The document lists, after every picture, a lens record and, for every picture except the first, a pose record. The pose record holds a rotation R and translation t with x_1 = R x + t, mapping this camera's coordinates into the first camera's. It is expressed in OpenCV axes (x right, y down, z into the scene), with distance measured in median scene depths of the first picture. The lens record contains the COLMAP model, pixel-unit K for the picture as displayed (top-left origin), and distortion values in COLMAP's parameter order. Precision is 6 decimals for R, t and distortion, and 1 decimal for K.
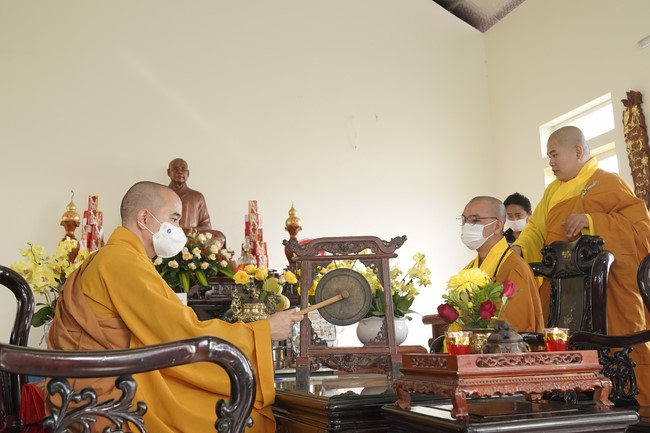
lens RADIAL K [[689.4, 0, 326.3], [0, 689.4, 216.5], [0, 0, 1]] dist [-0.013945, 0.000000]
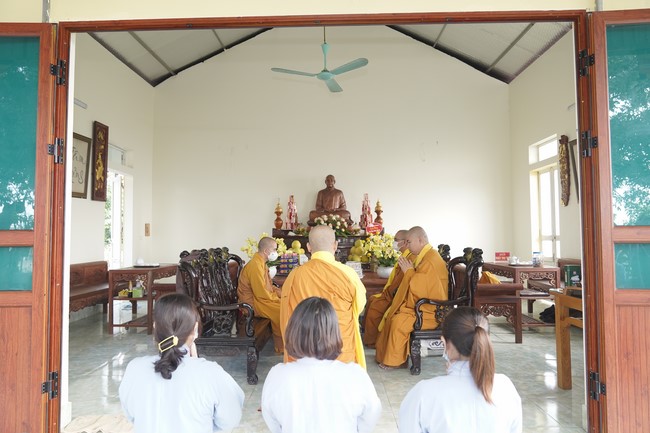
lens RADIAL K [[446.6, 0, 327.2], [0, 446.6, 215.8], [0, 0, 1]] dist [-0.036971, 0.021946]
pose [[0.935102, 0.011425, -0.354195, 0.285200], [0.041274, 0.989167, 0.140873, -0.166017], [0.351968, -0.146350, 0.924500, -0.306288]]
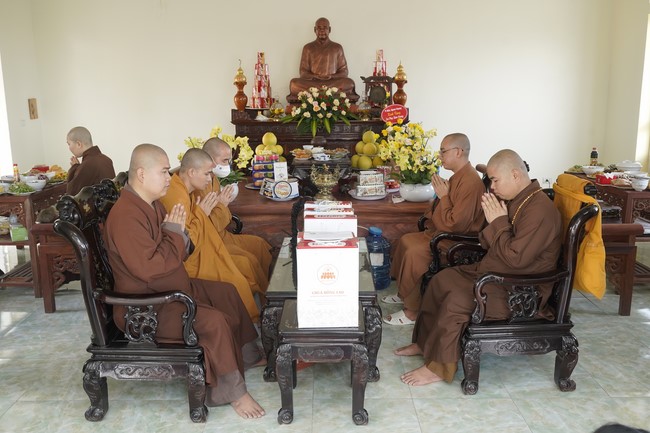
lens RADIAL K [[619.7, 0, 318.4], [0, 619.7, 217.2], [0, 0, 1]] dist [-0.002218, 0.000000]
pose [[0.937589, 0.099278, -0.333273, 0.222520], [0.037065, 0.924392, 0.379639, -0.196621], [0.345765, -0.368298, 0.863020, -0.161024]]
